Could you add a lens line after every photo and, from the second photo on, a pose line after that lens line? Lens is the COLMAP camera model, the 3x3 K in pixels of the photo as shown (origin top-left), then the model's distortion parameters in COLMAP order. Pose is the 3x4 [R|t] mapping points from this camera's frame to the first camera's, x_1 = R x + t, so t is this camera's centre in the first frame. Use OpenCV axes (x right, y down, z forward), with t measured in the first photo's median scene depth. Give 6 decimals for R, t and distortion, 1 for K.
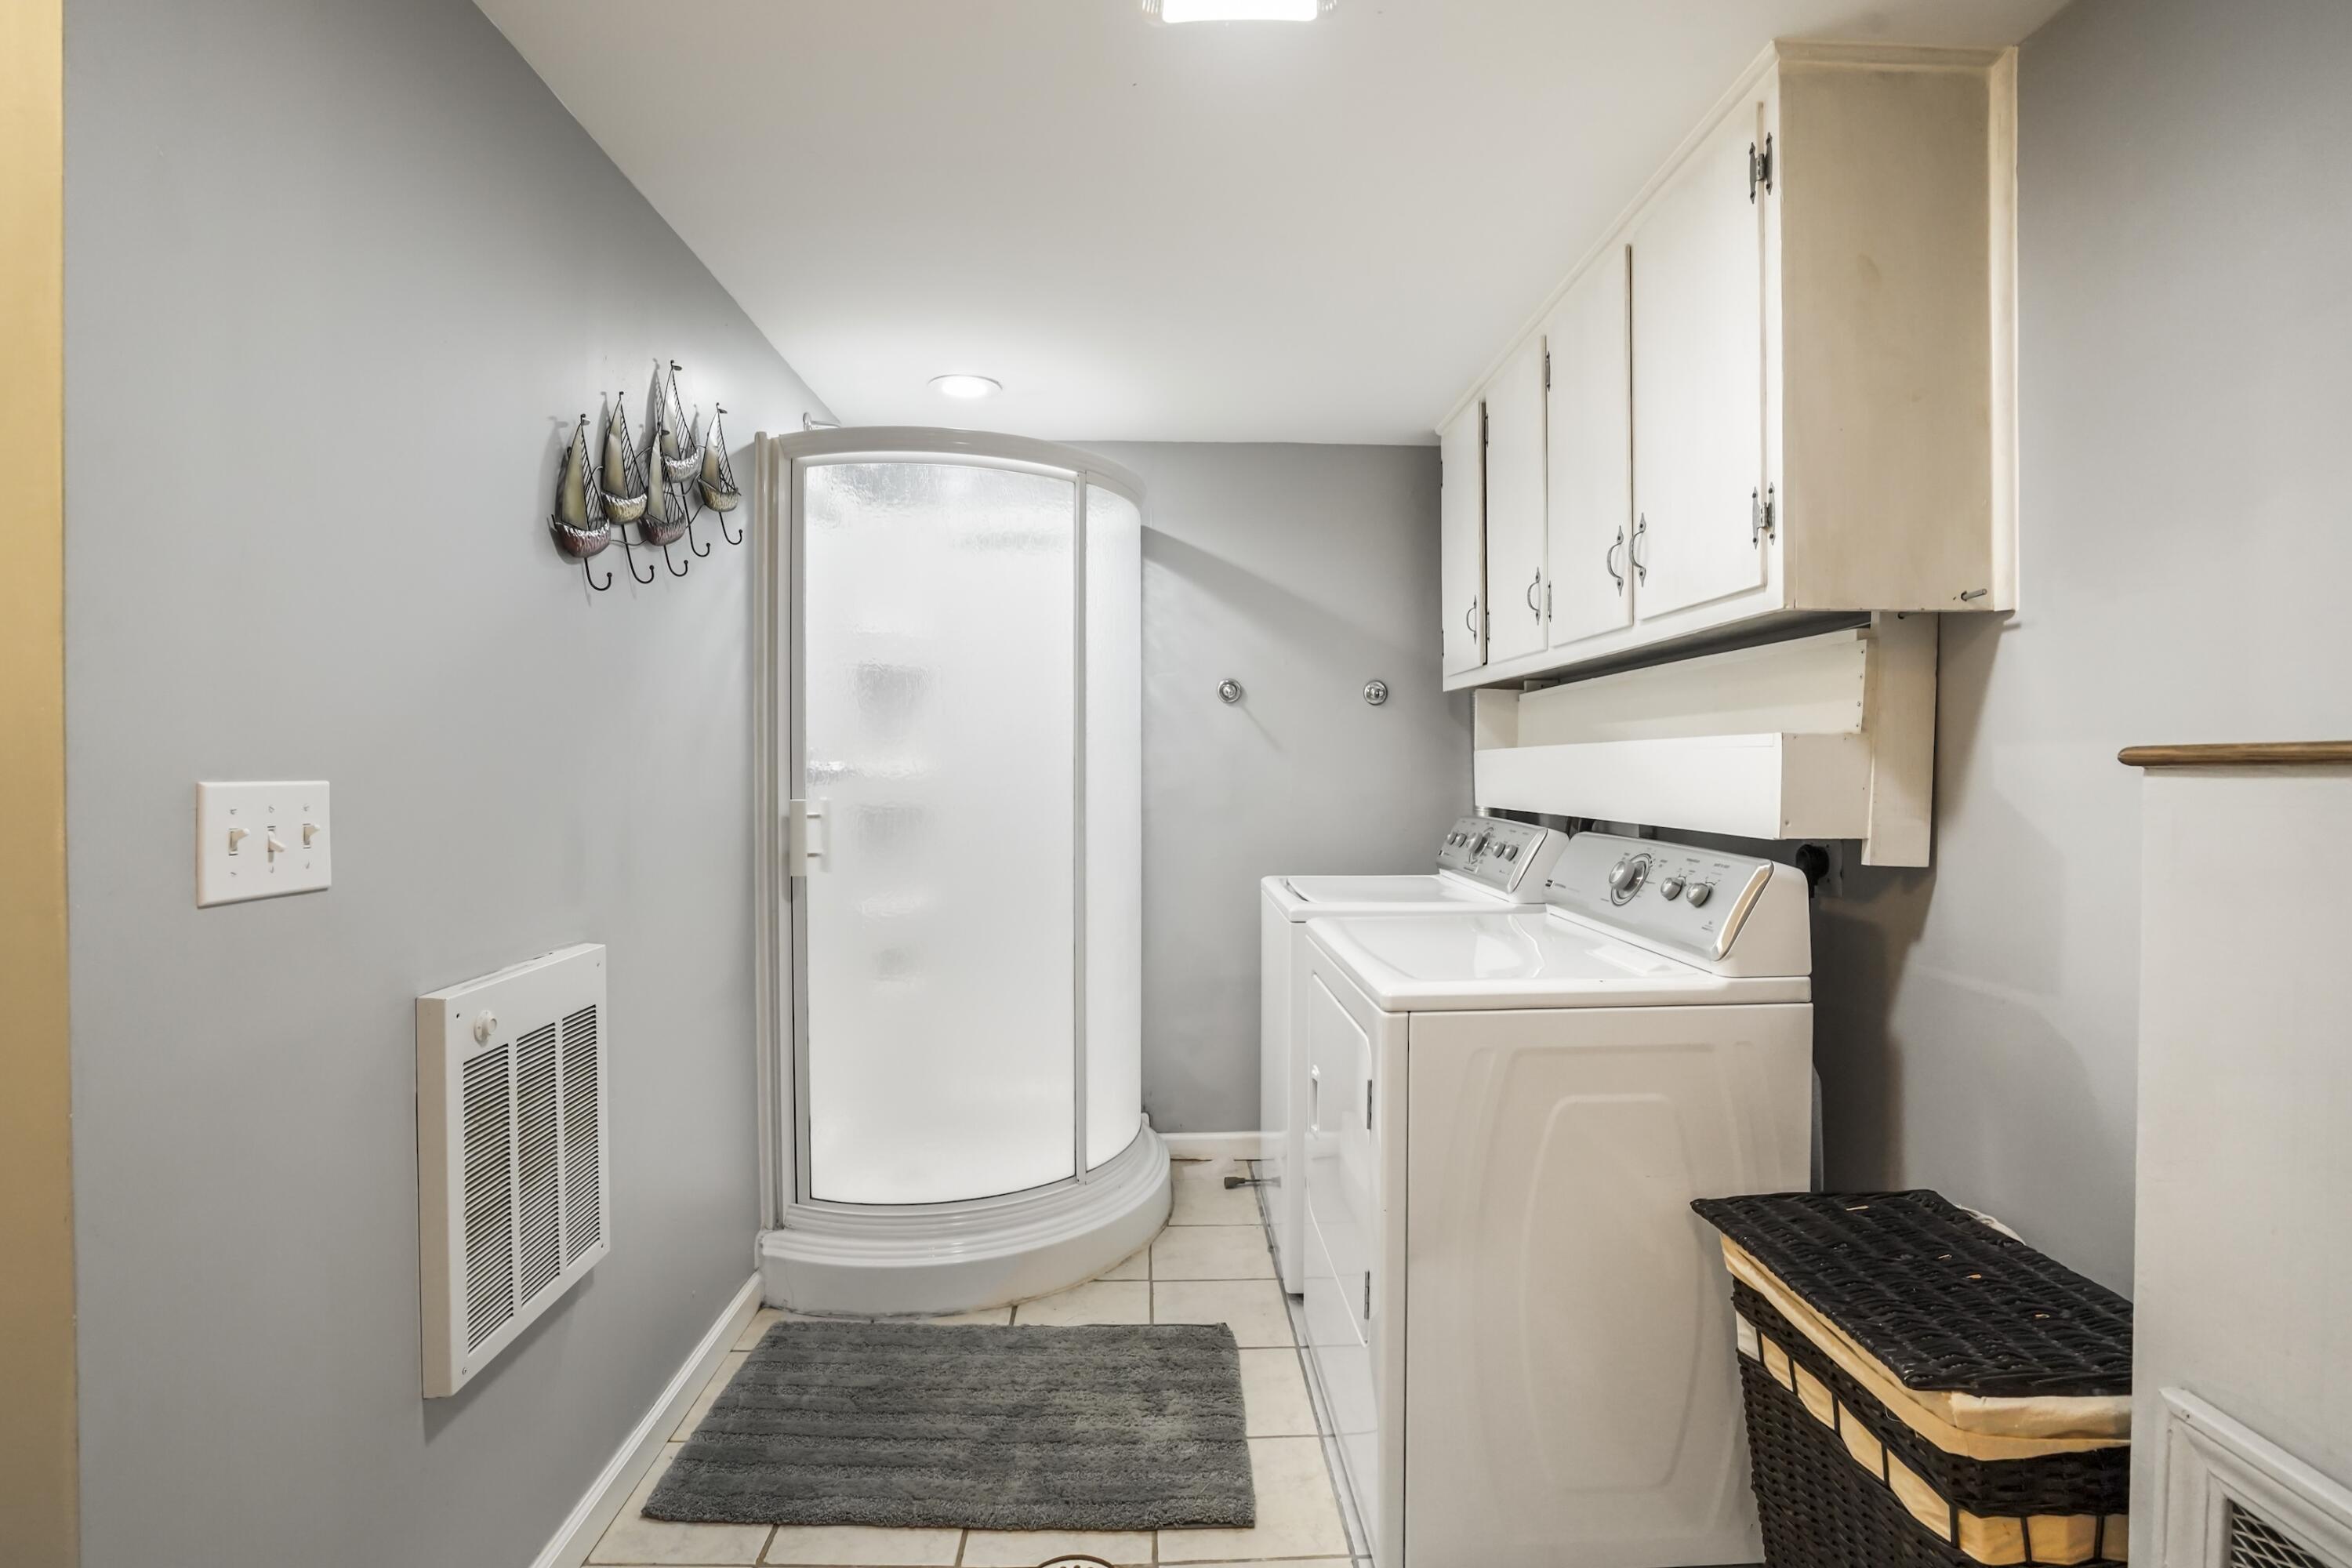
lens RADIAL K [[1096.3, 0, 1162.4], [0, 1096.3, 772.0], [0, 0, 1]] dist [-0.054019, 0.020931]
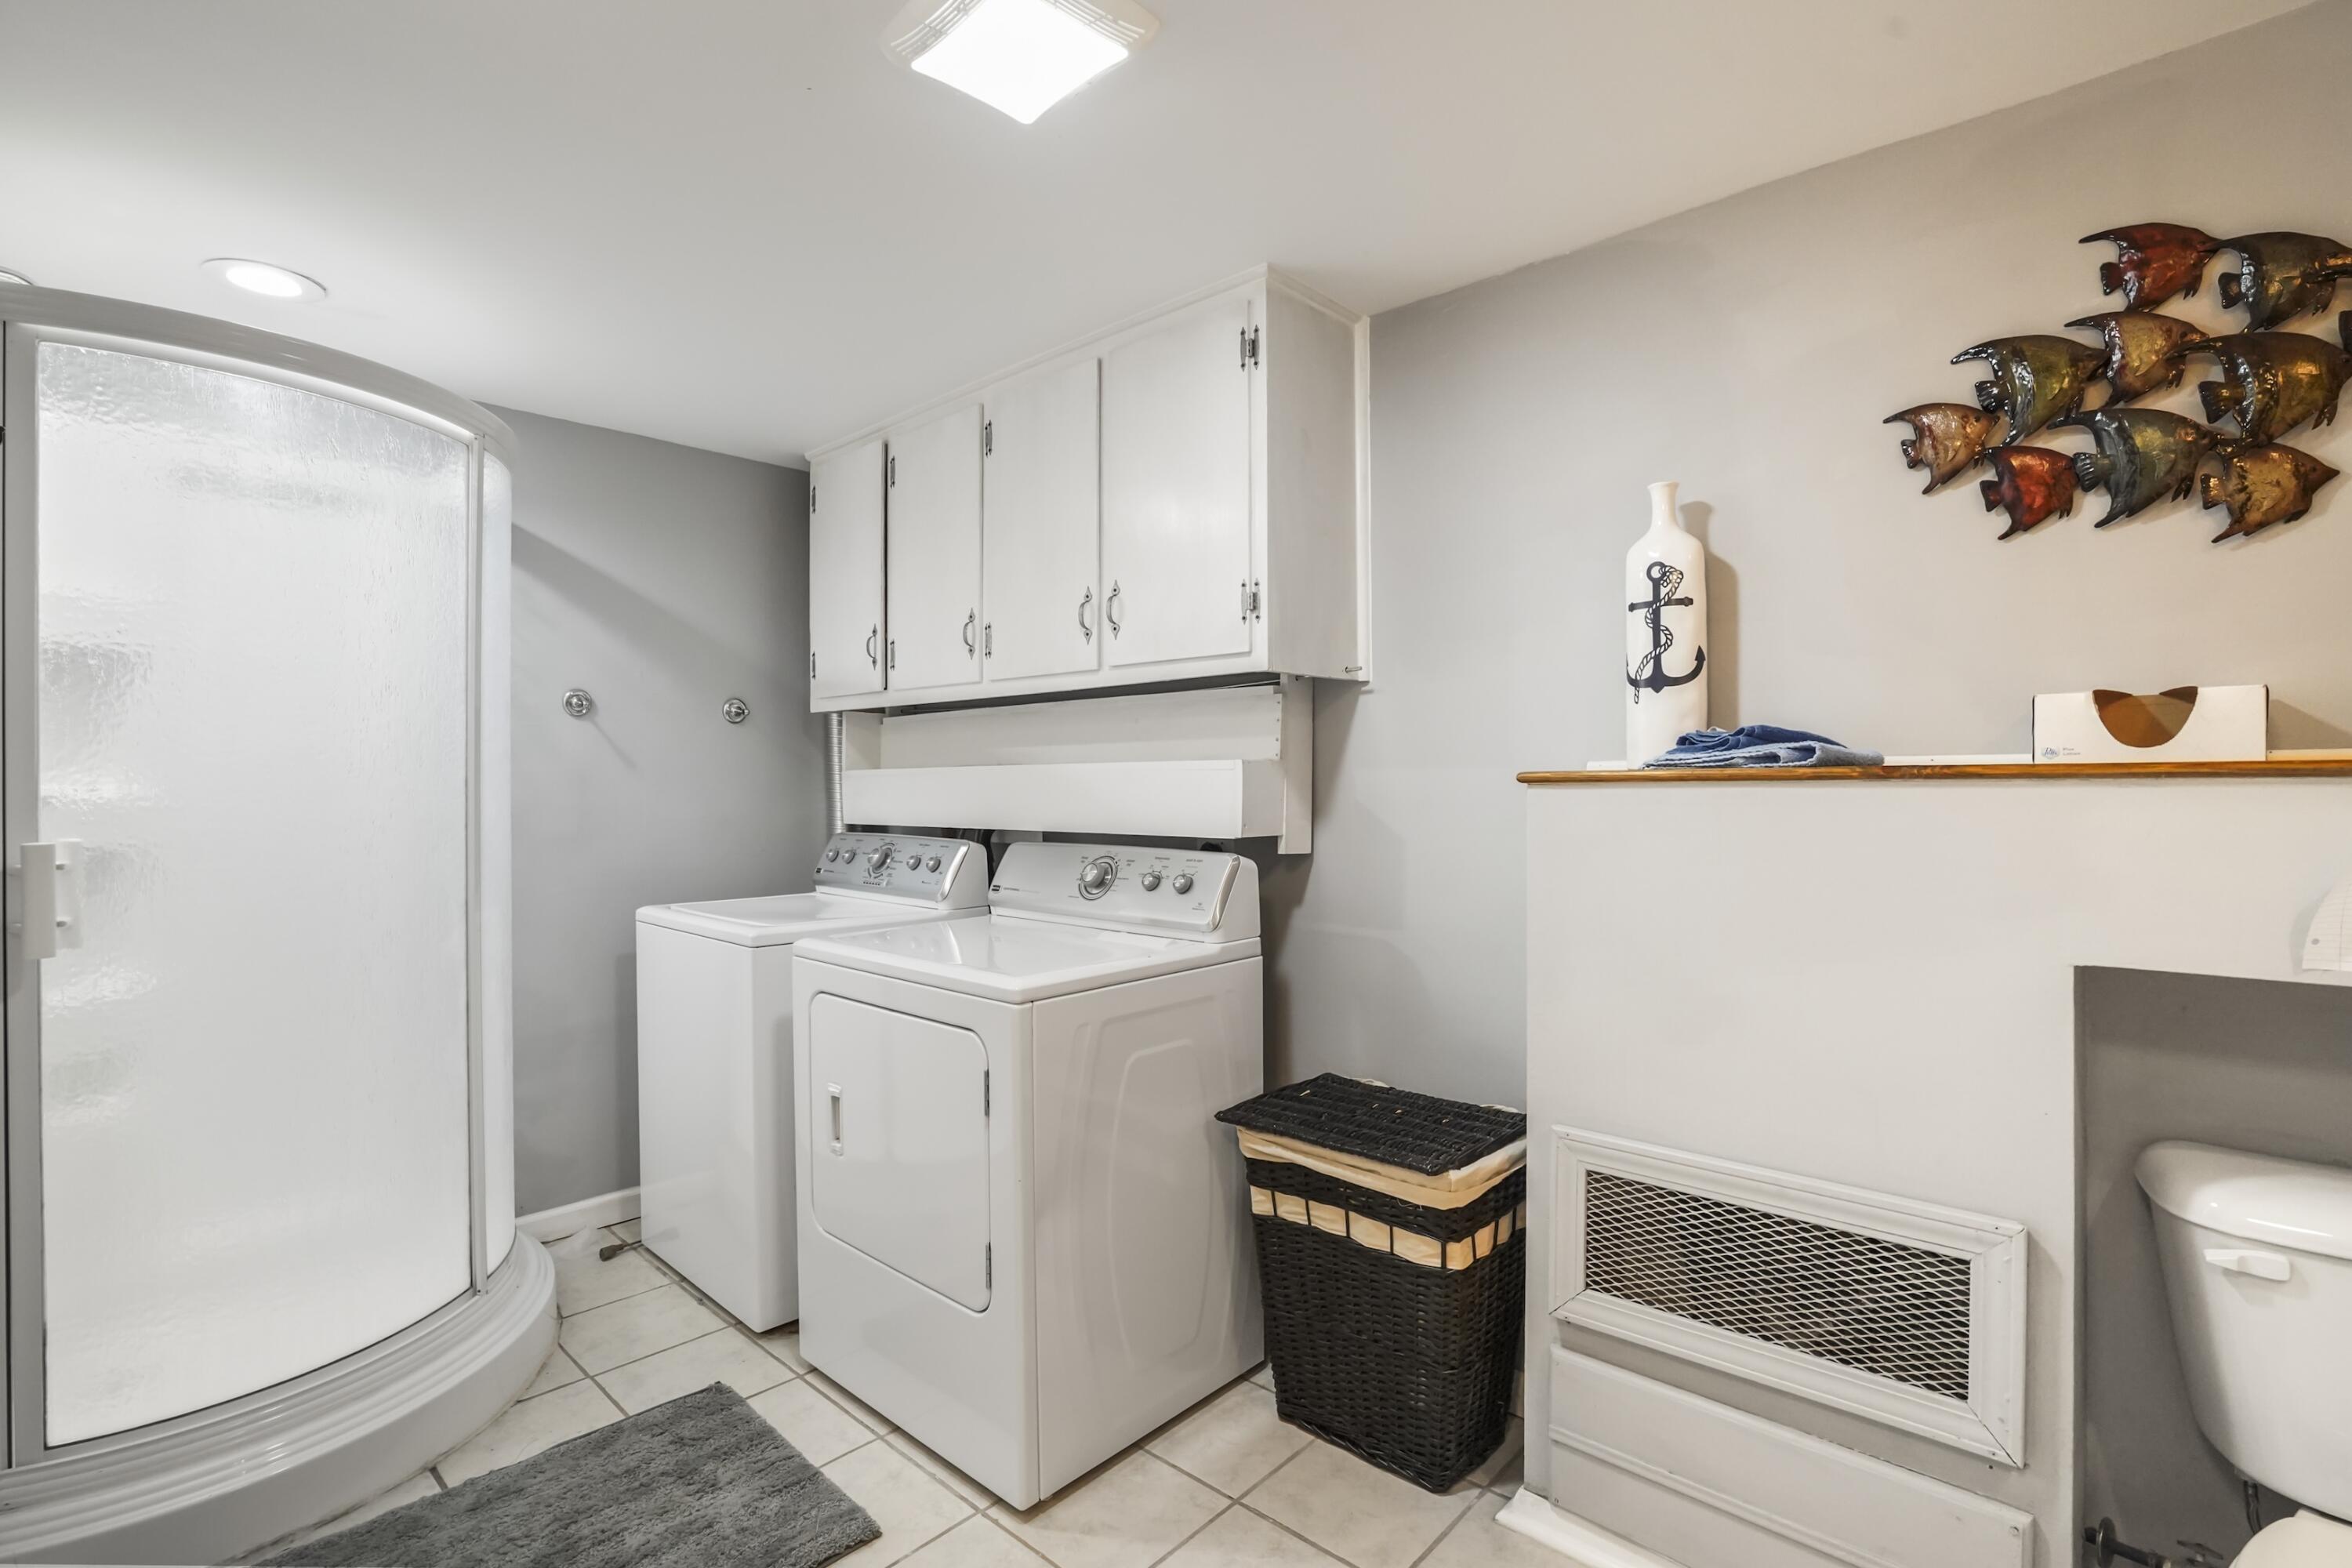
lens RADIAL K [[1096.3, 0, 1183.7], [0, 1096.3, 782.6], [0, 0, 1]] dist [-0.054019, 0.020931]
pose [[0.697225, -0.004432, 0.716838, -0.467846], [0.009402, 0.999951, -0.002962, -0.003704], [-0.716790, 0.008805, 0.697233, 0.086253]]
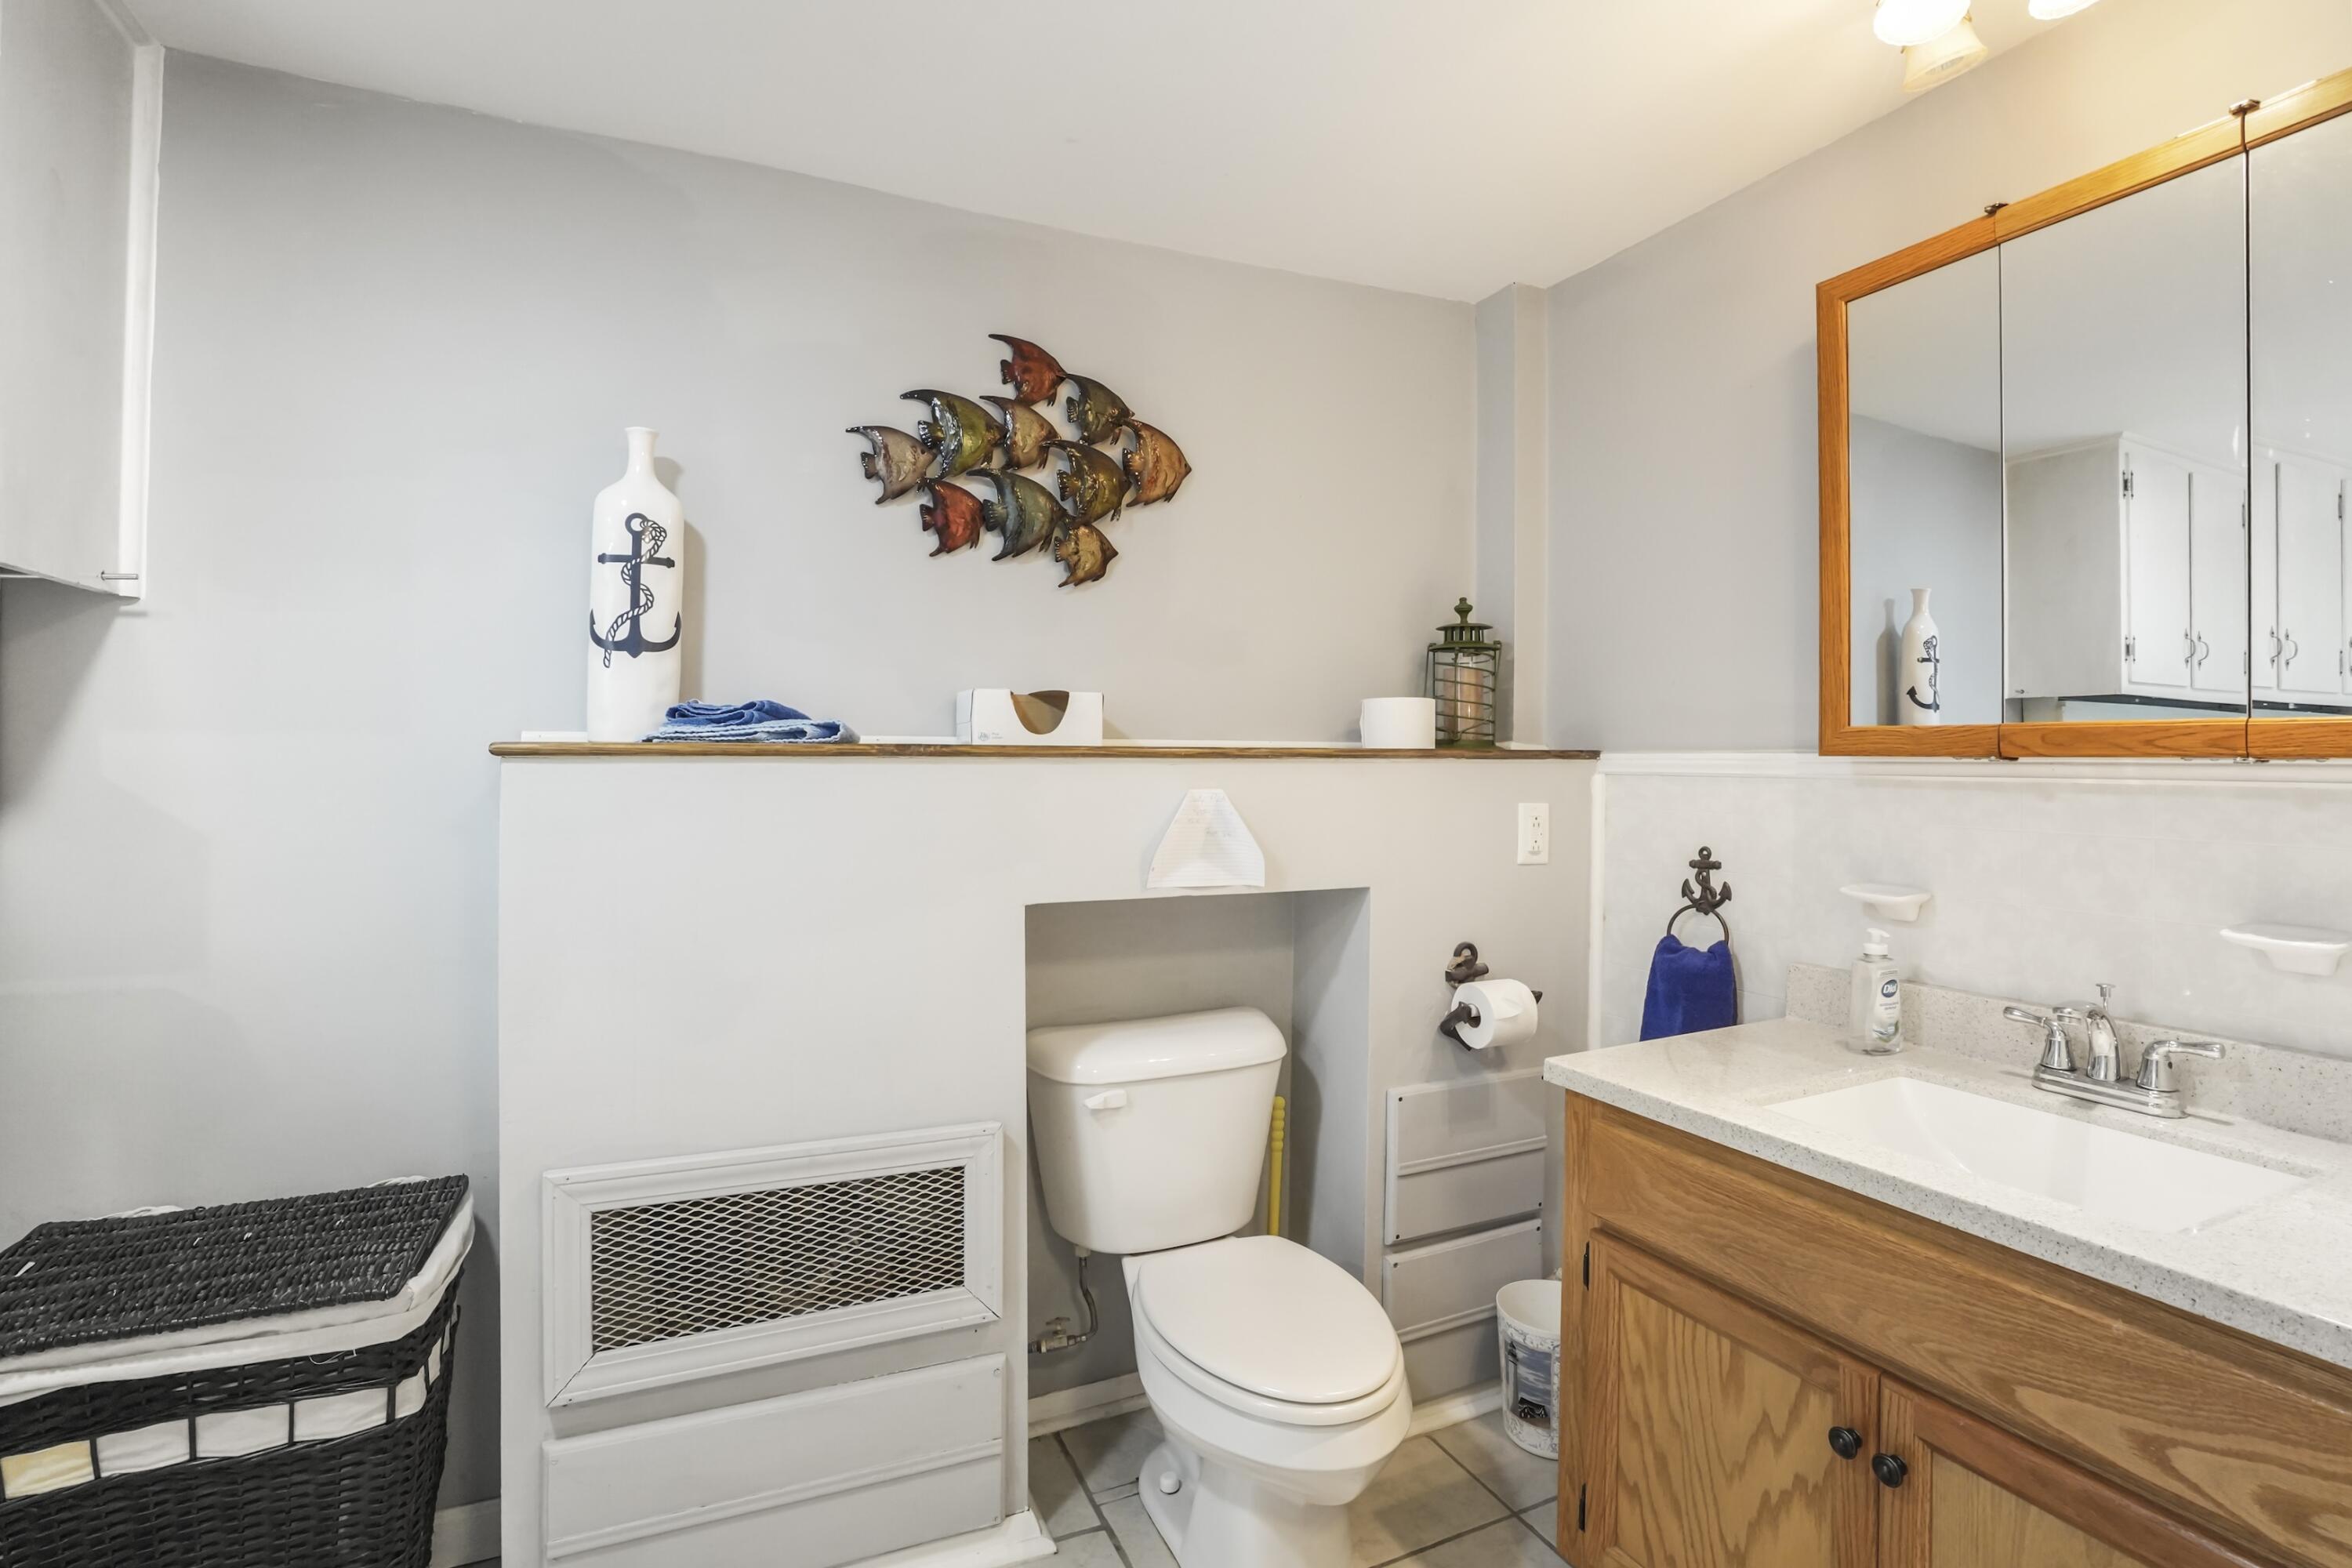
lens RADIAL K [[1096.3, 0, 1163.1], [0, 1096.3, 741.0], [0, 0, 1]] dist [-0.054019, 0.020931]
pose [[-0.374939, 0.011258, 0.926981, -0.444850], [-0.001542, 0.999917, -0.012768, -0.005172], [-0.927048, -0.006216, -0.374891, 0.432838]]
